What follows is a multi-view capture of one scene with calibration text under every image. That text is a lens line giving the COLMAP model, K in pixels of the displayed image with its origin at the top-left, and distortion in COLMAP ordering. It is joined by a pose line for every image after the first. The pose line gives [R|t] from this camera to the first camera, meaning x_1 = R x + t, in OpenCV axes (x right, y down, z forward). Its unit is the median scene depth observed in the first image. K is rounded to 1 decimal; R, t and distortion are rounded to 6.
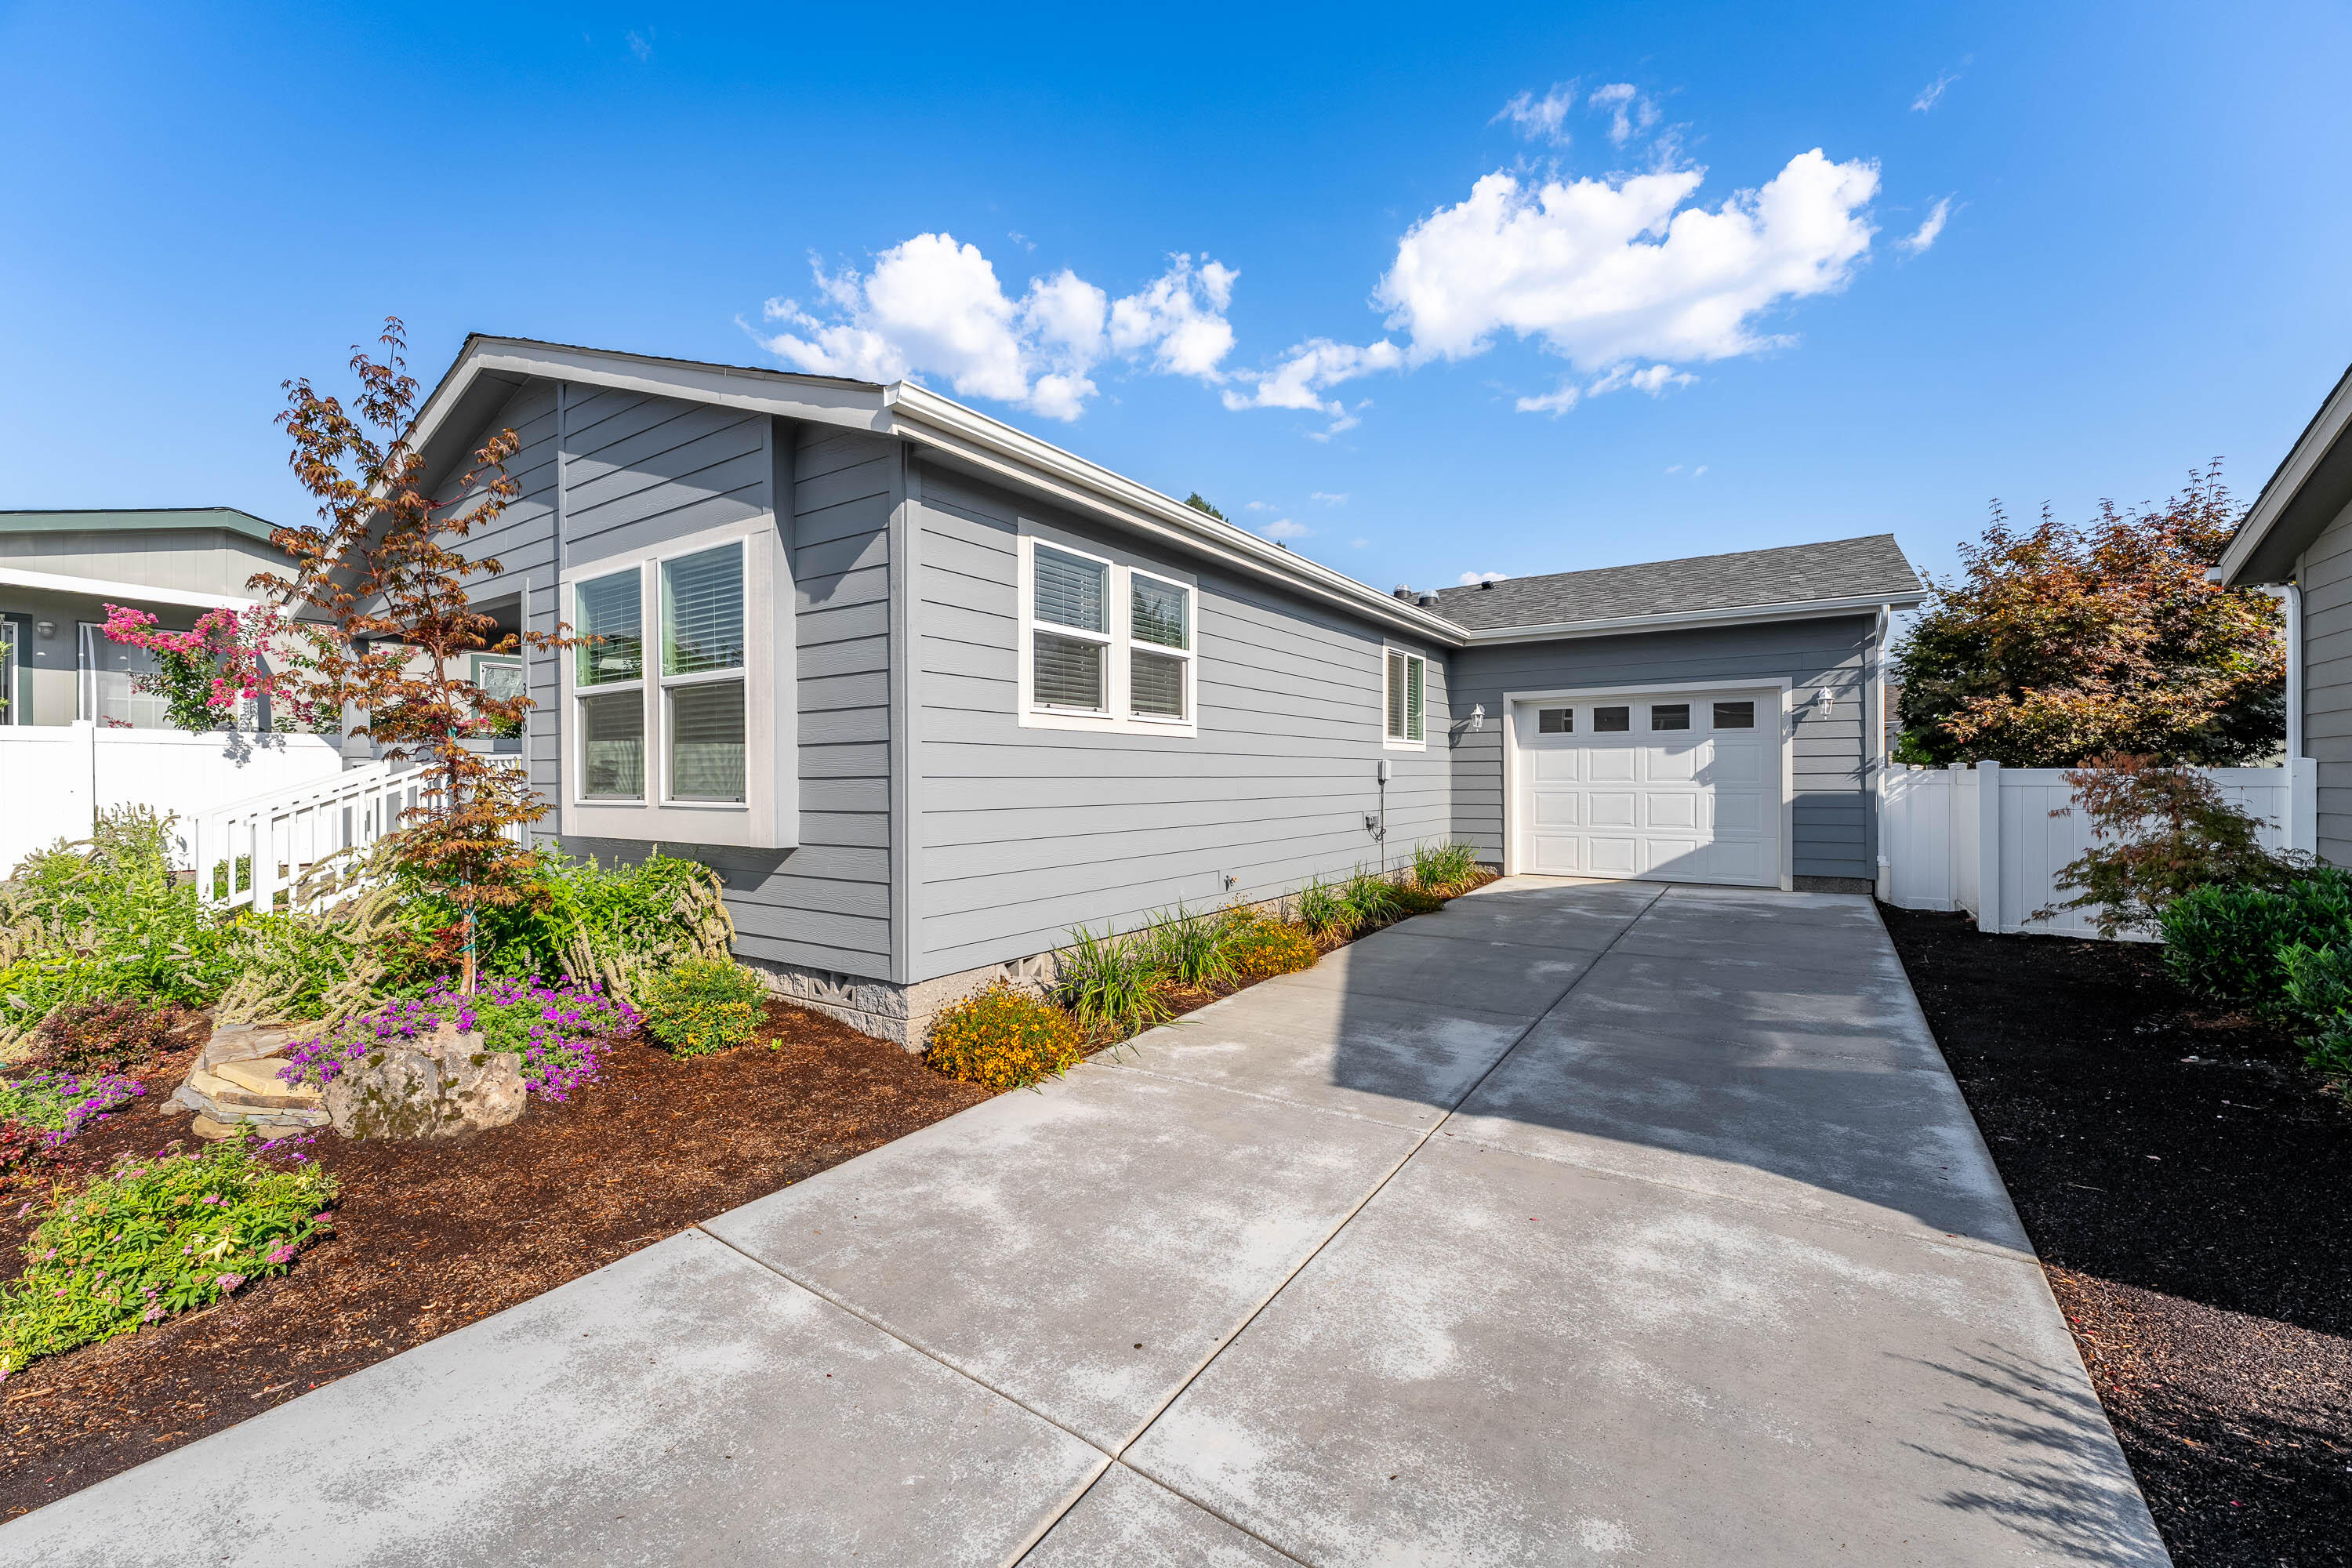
lens RADIAL K [[938.7, 0, 1176.0], [0, 938.7, 784.0], [0, 0, 1]] dist [-0.001669, -0.000203]
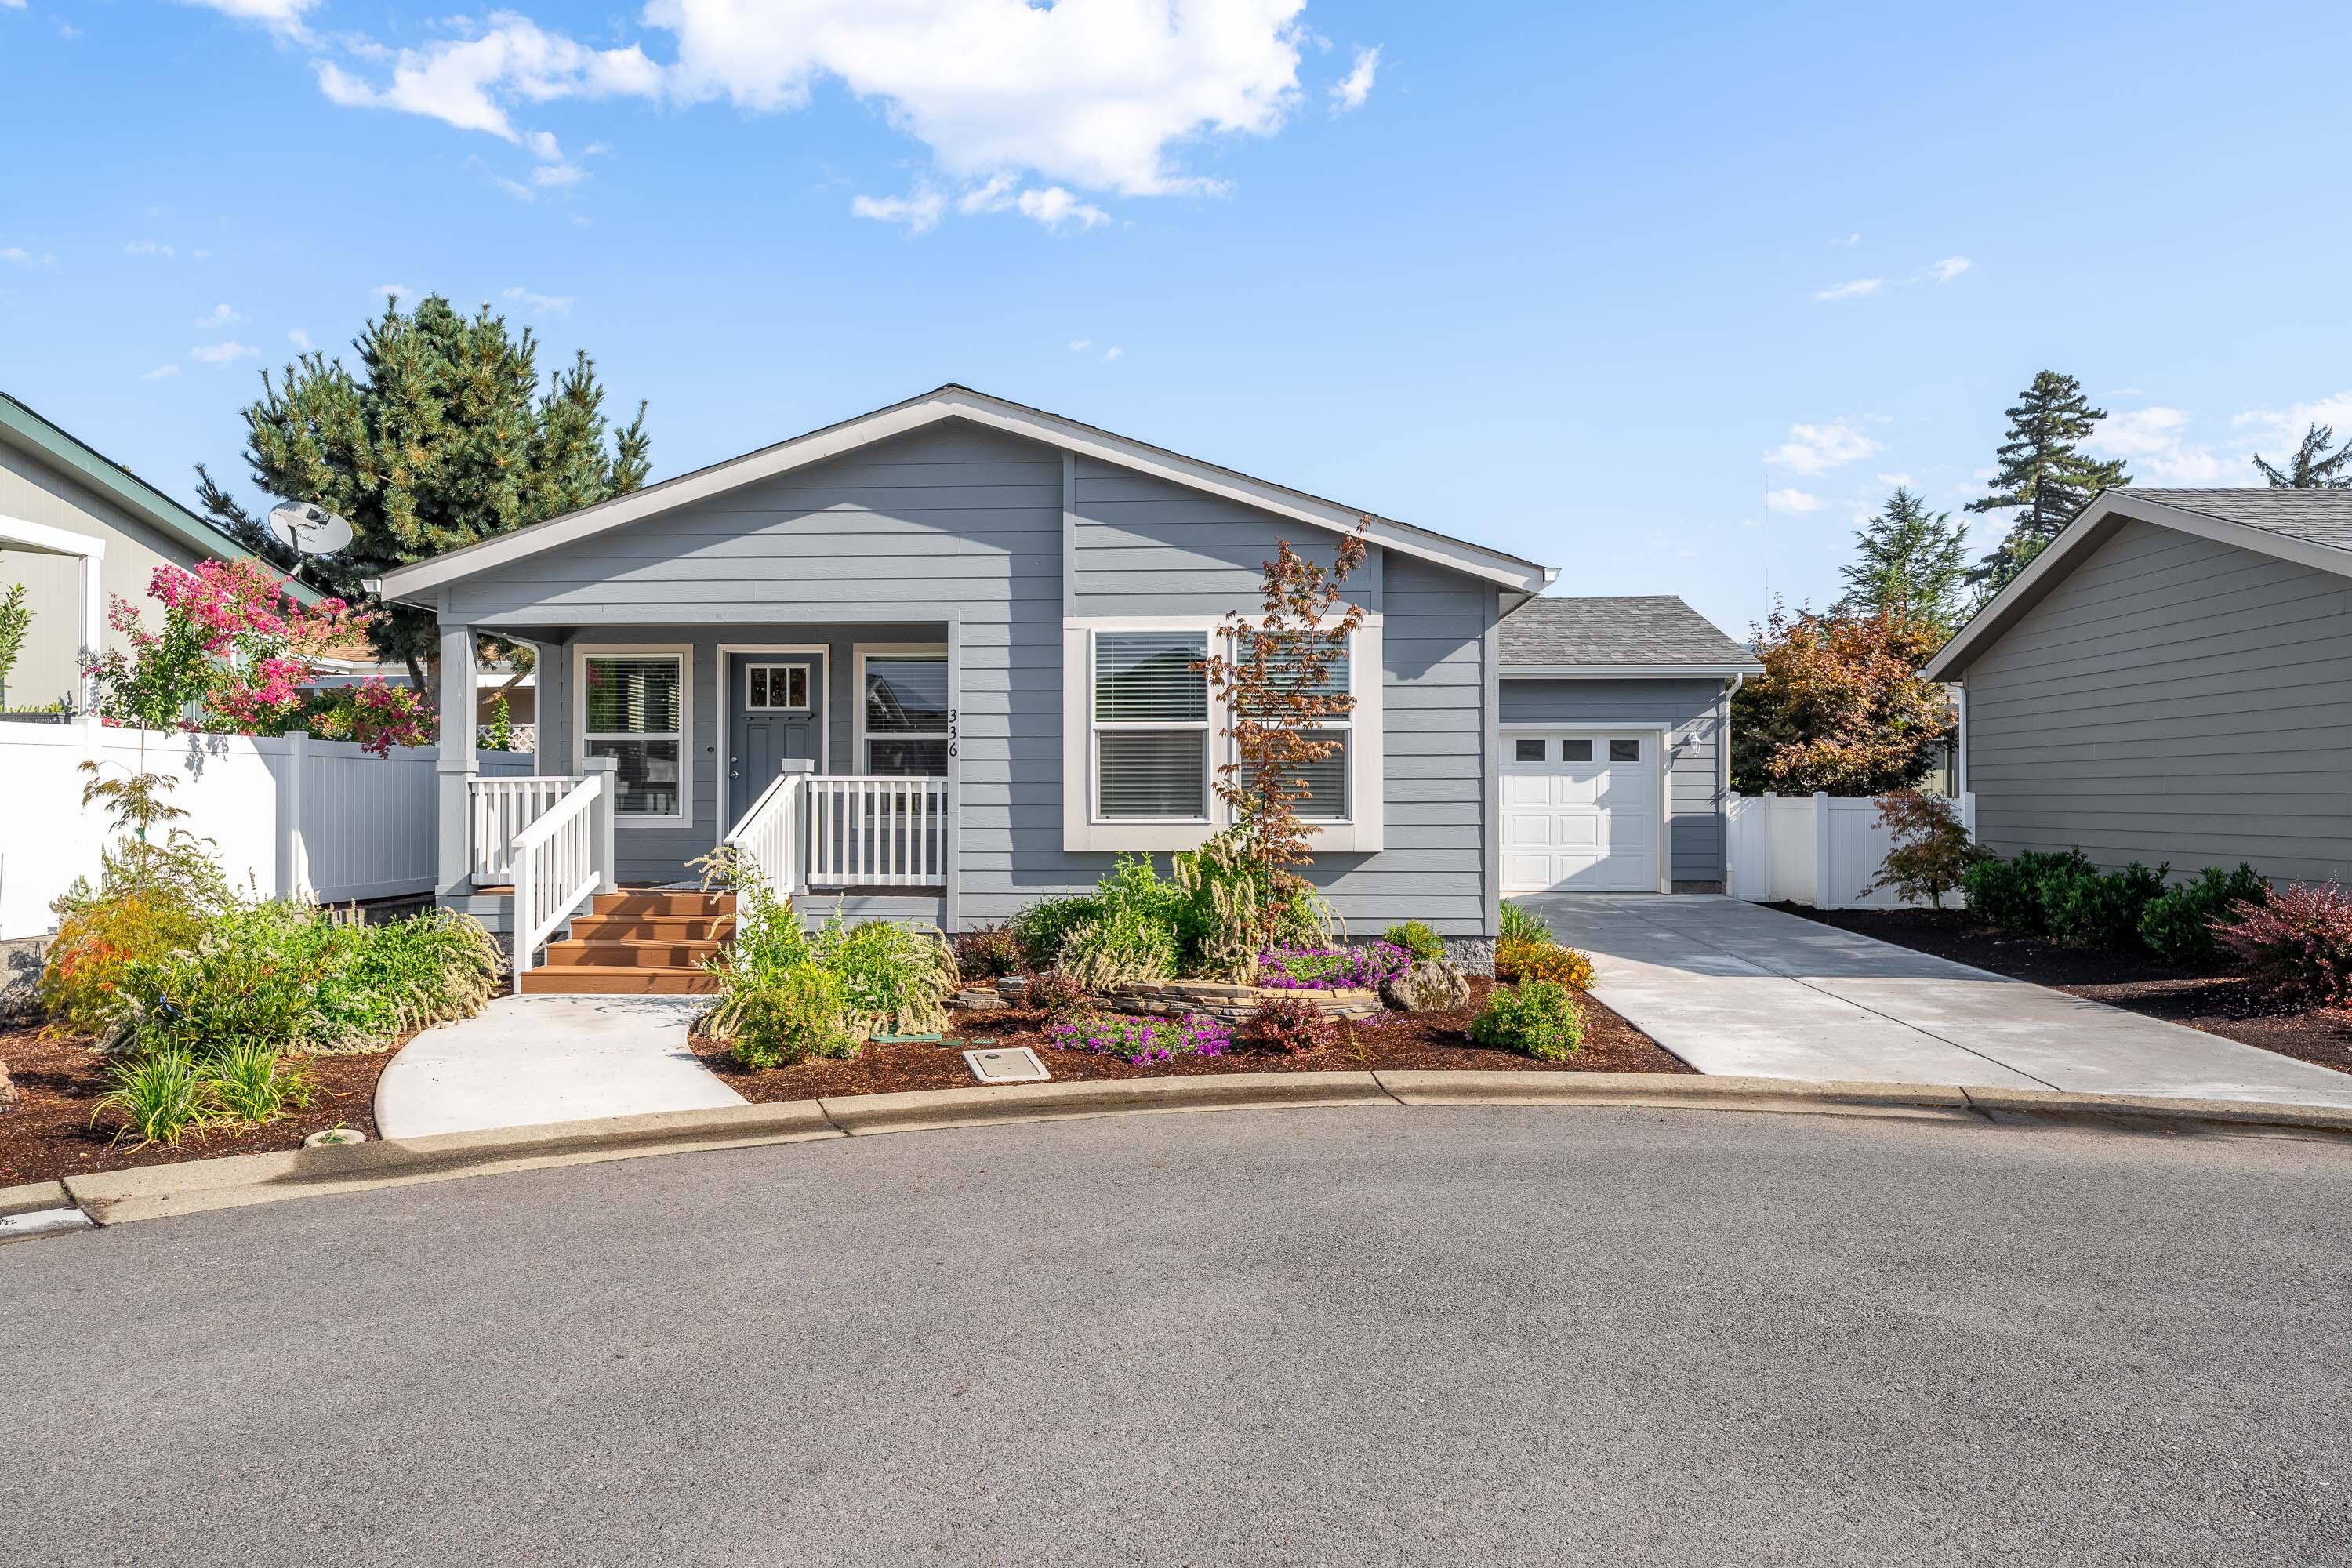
lens RADIAL K [[1547.7, 0, 1176.0], [0, 1547.7, 784.0], [0, 0, 1]] dist [0.000334, -0.002123]
pose [[0.858268, 0.009592, 0.513111, -1.088366], [-0.001802, 0.999875, -0.015677, 0.002070], [-0.513198, 0.012530, 0.858179, -0.486418]]
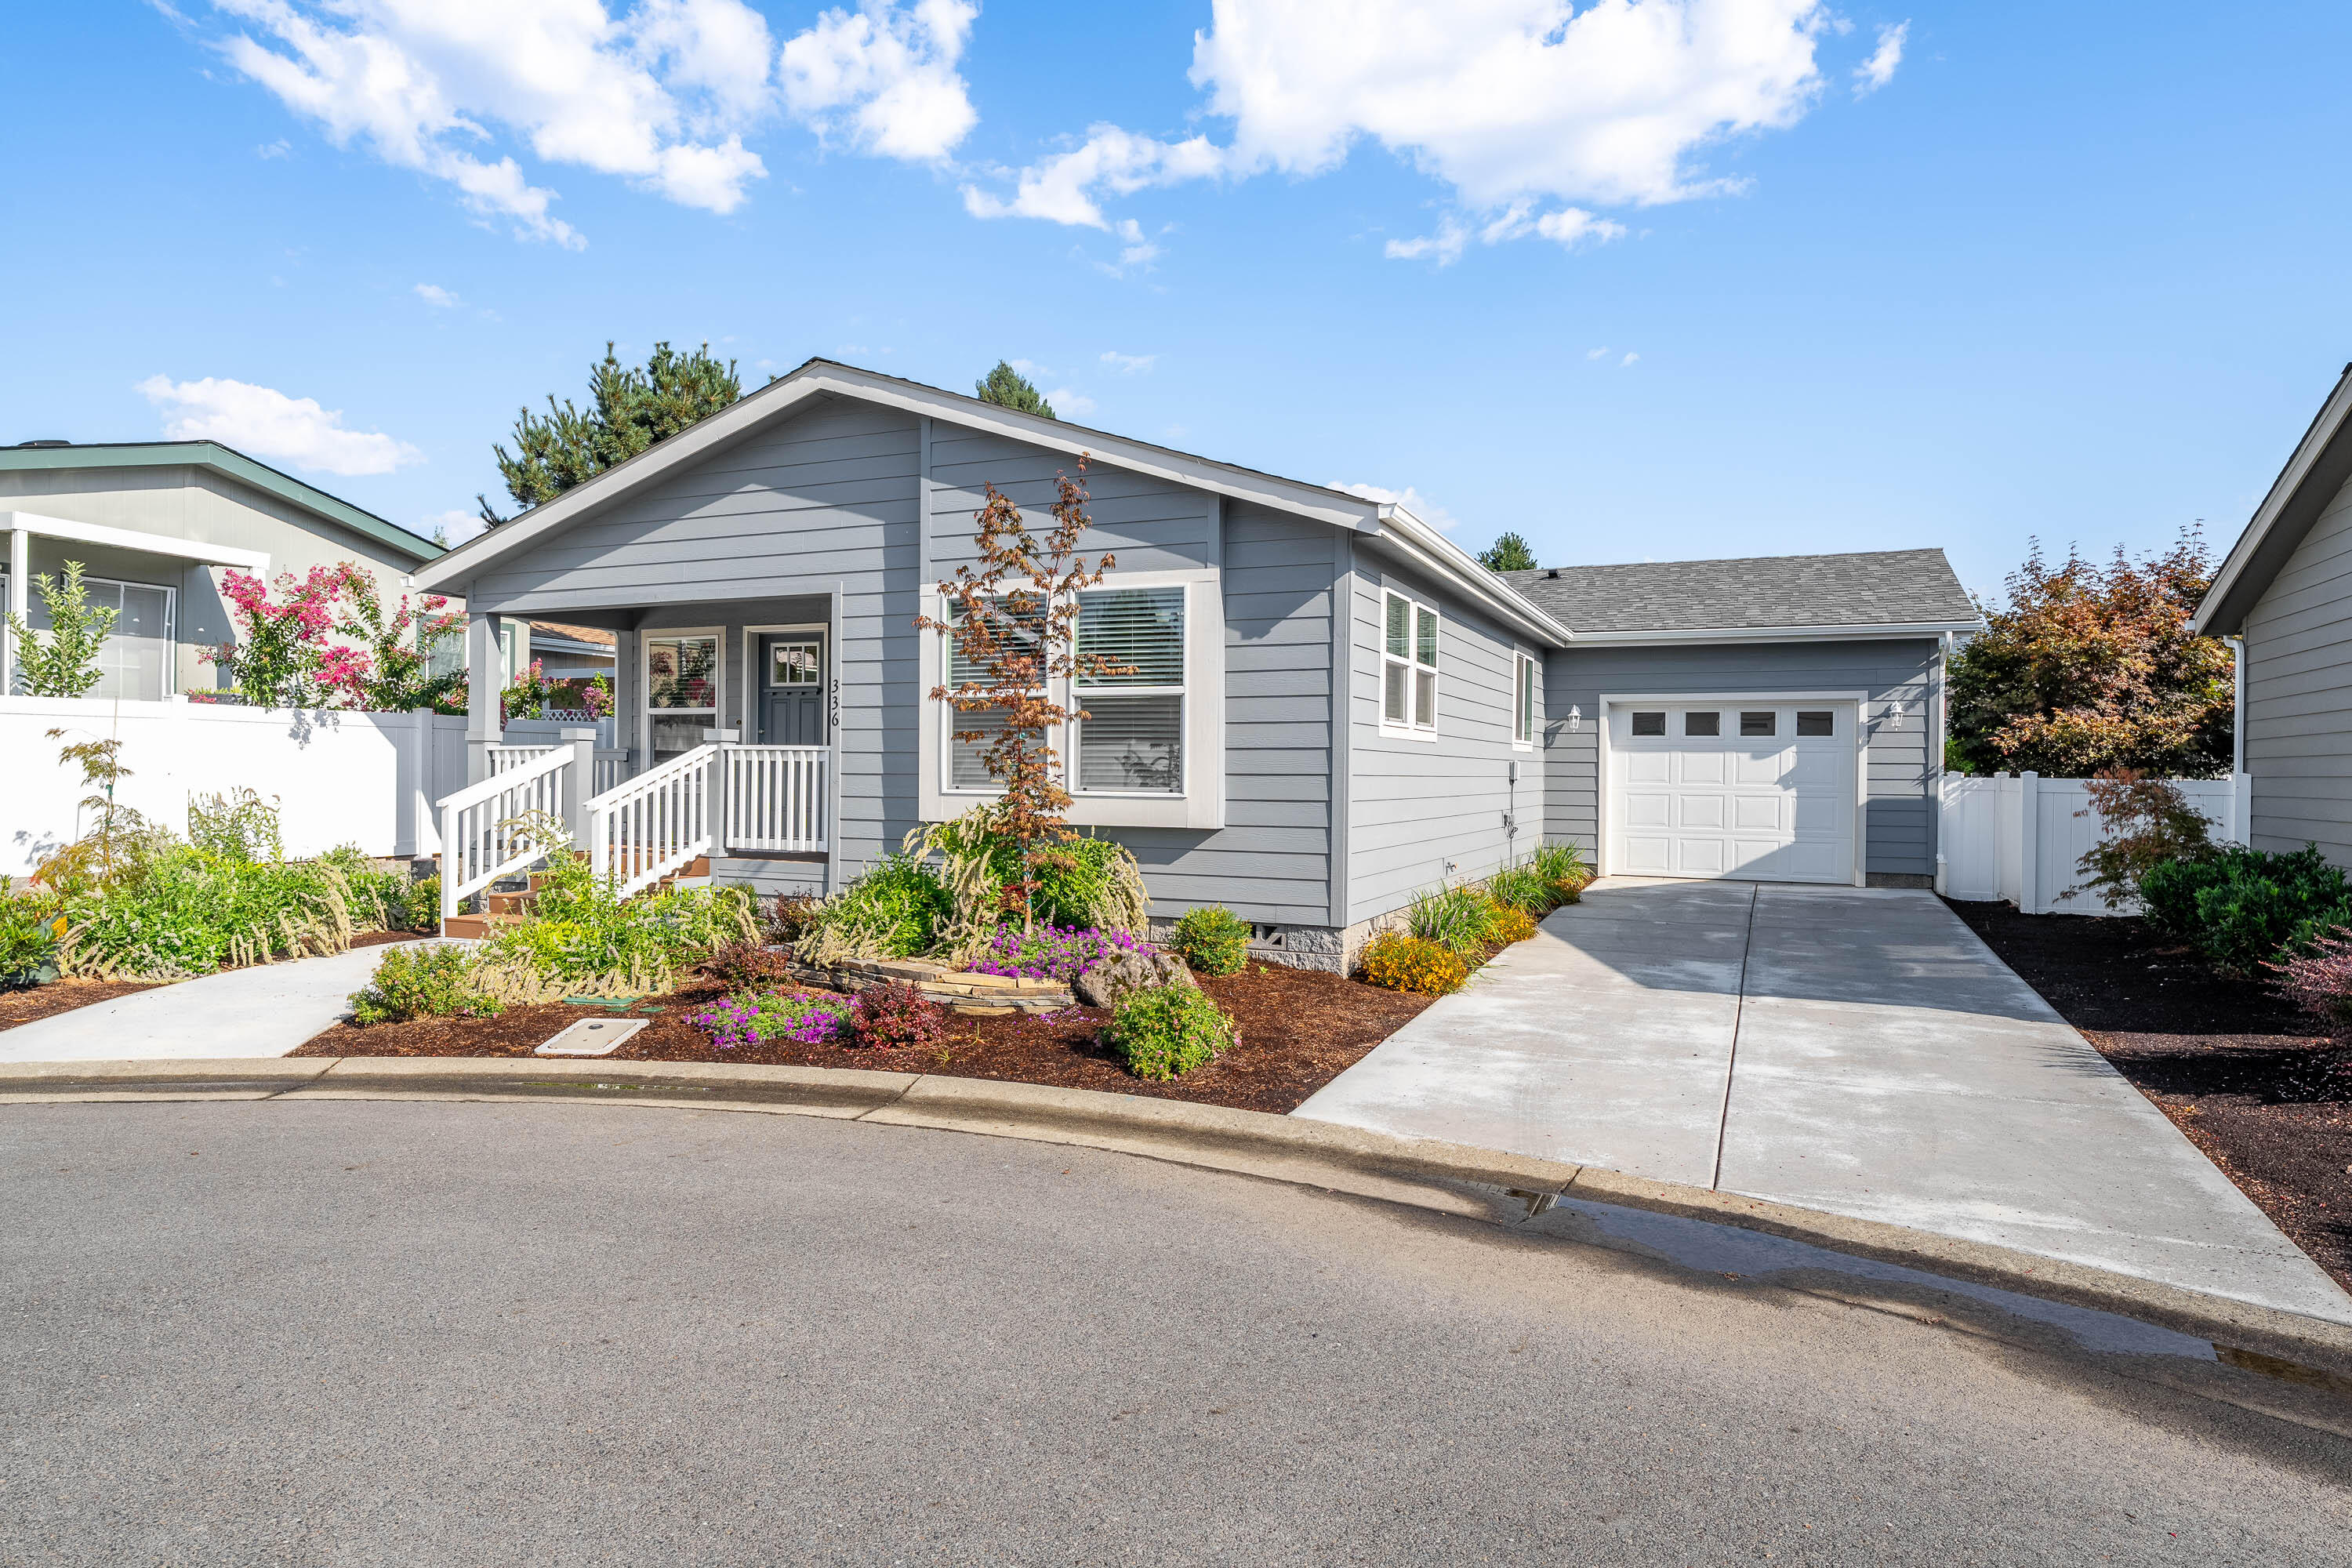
lens RADIAL K [[1380.3, 0, 1176.0], [0, 1380.3, 784.0], [0, 0, 1]] dist [-0.001586, 0.000373]
pose [[0.984080, 0.012847, 0.177262, -0.469459], [-0.013356, 0.999909, 0.001678, 0.002739], [-0.177225, -0.004019, 0.984162, -0.490814]]
